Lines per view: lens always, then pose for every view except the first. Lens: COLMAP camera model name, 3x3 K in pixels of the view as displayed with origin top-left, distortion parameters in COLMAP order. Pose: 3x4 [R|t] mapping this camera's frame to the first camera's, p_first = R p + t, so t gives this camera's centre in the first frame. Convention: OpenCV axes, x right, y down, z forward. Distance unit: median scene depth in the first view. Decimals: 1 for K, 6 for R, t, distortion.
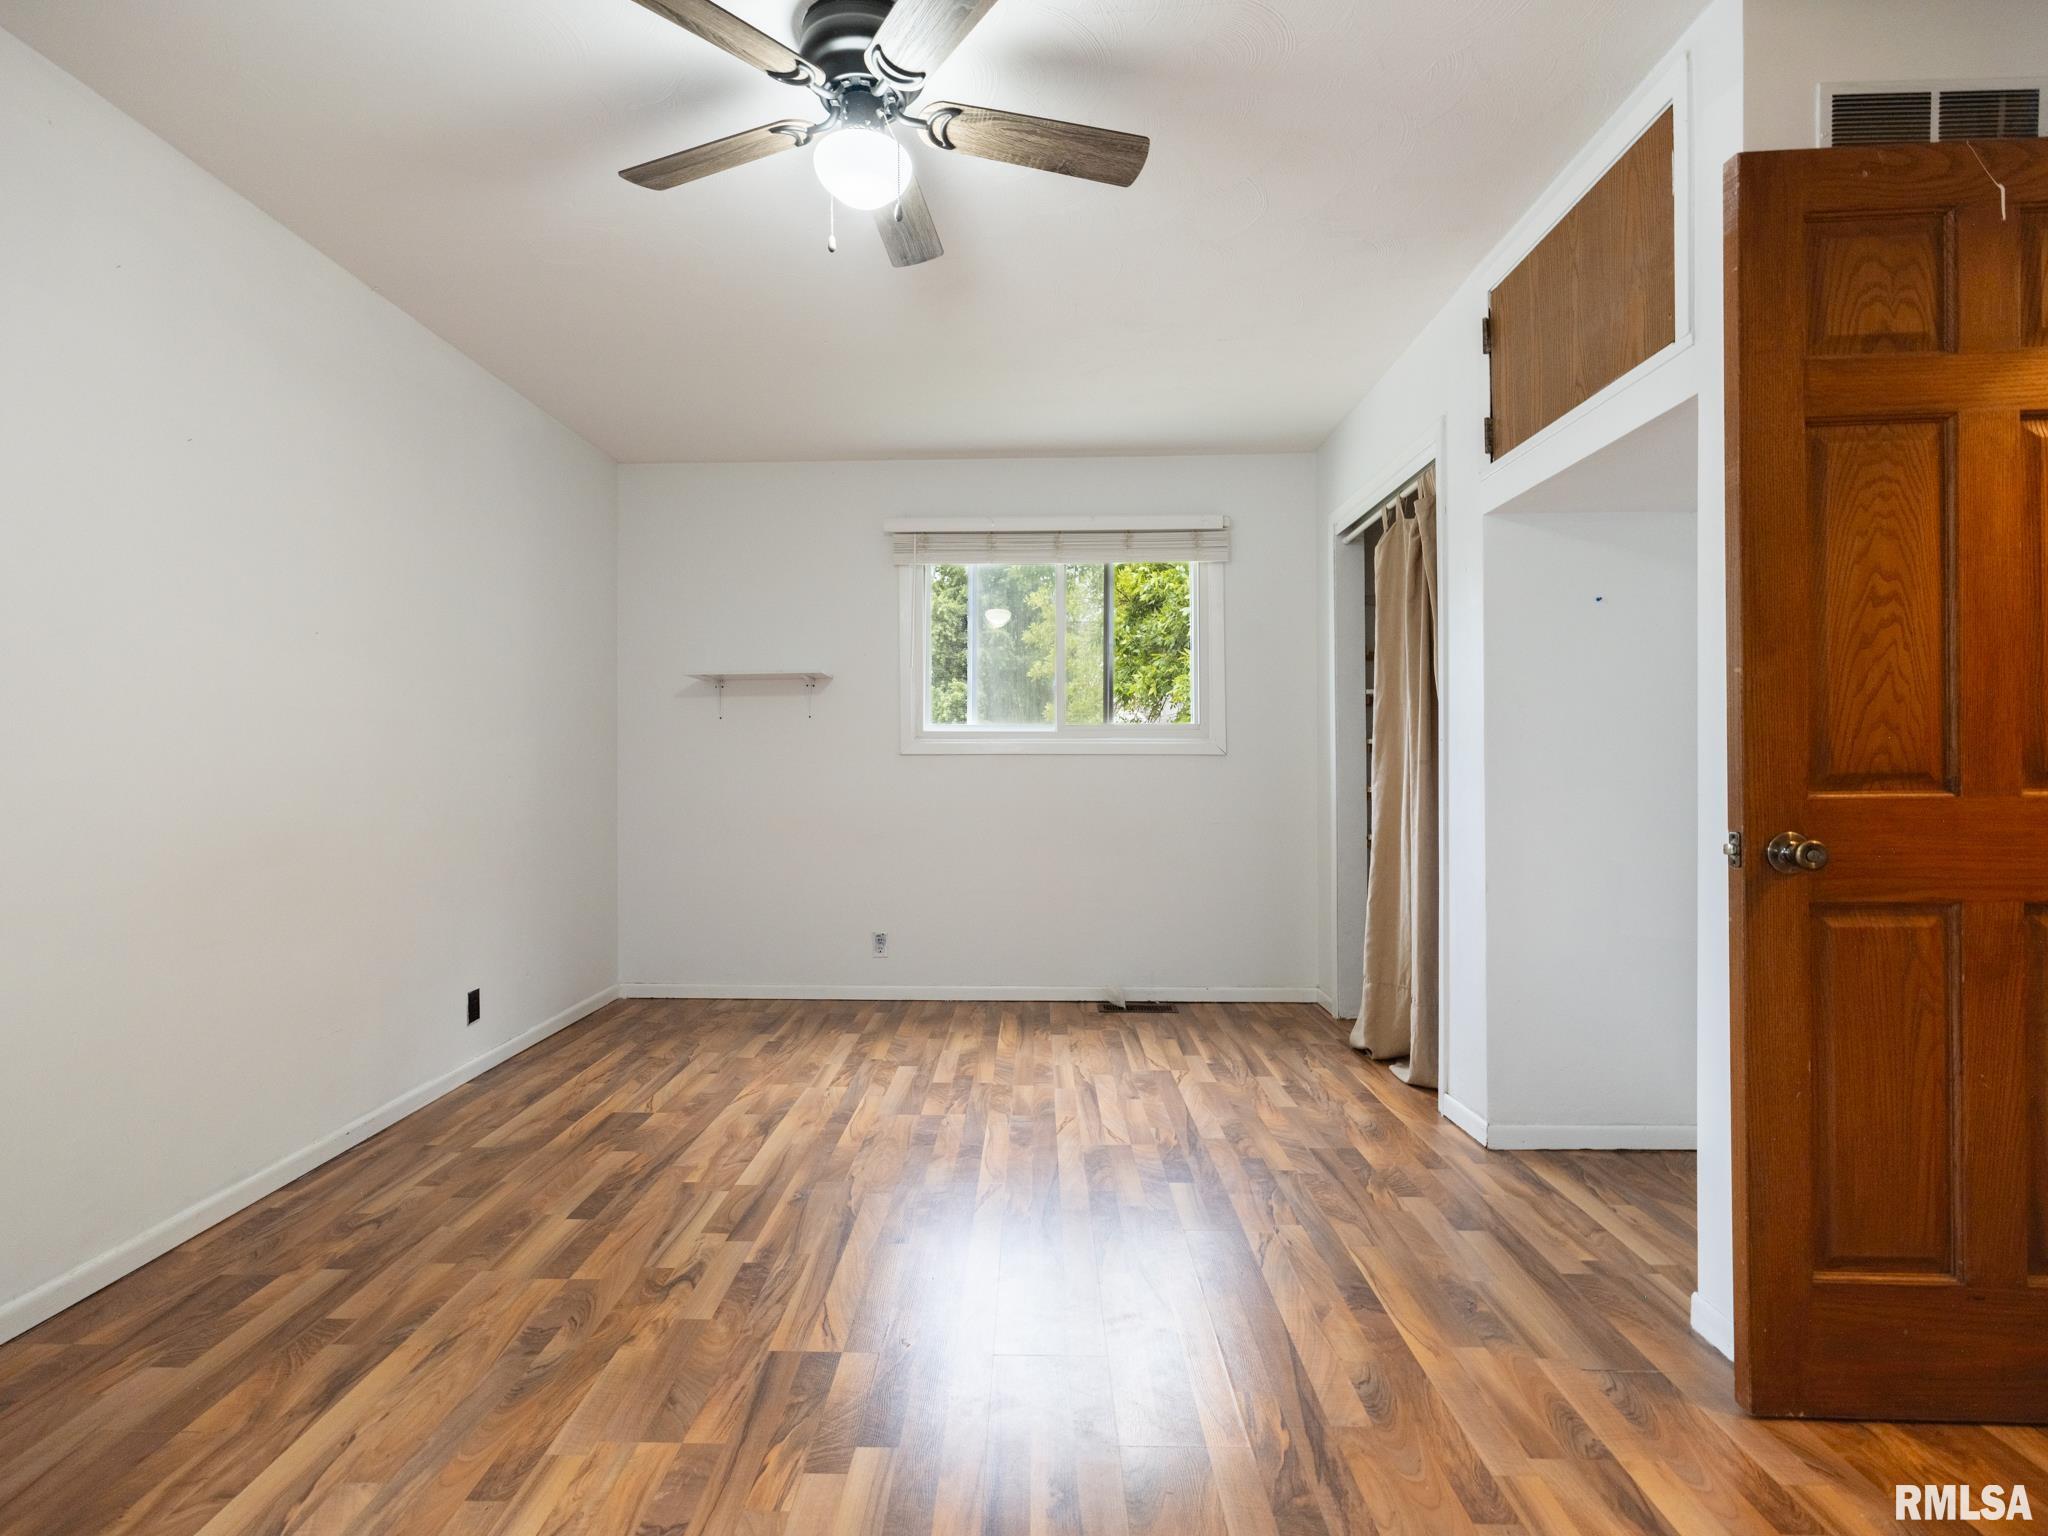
lens RADIAL K [[978.2, 0, 995.1], [0, 978.2, 763.8], [0, 0, 1]] dist [-0.001920, 0.000854]
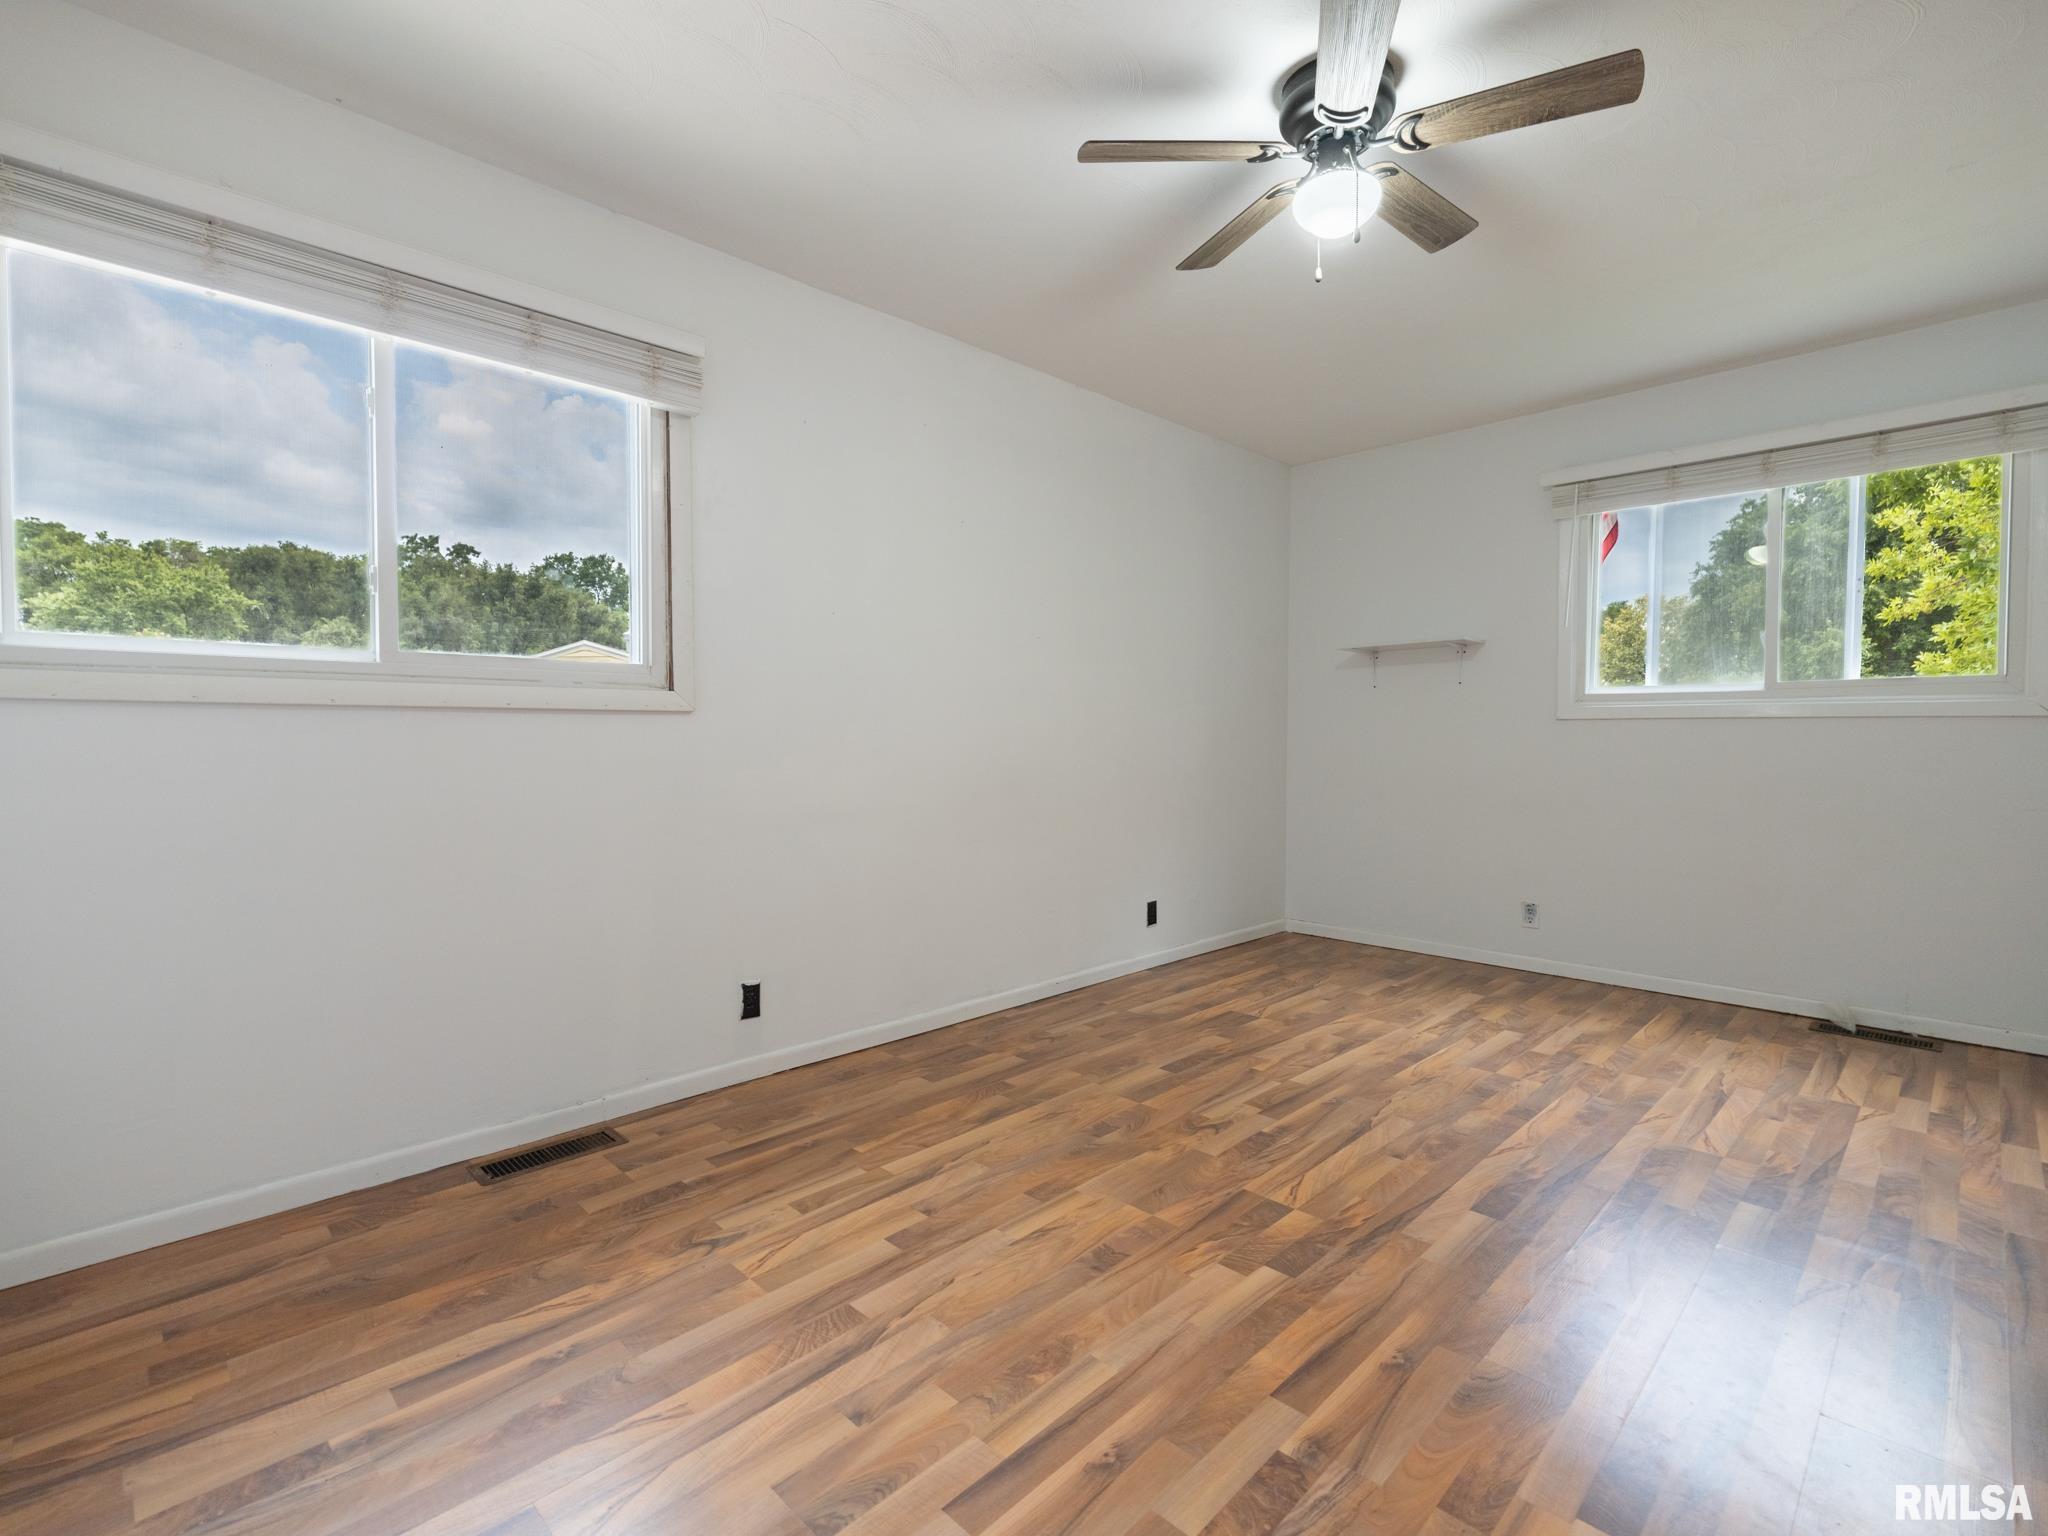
lens RADIAL K [[946.5, 0, 1021.3], [0, 946.5, 765.6], [0, 0, 1]] dist [-0.002289, 0.000986]
pose [[0.728315, 0.025393, -0.684771, 0.252341], [-0.001896, 0.999384, 0.035044, 0.006785], [0.685240, -0.024225, 0.727915, -0.049403]]
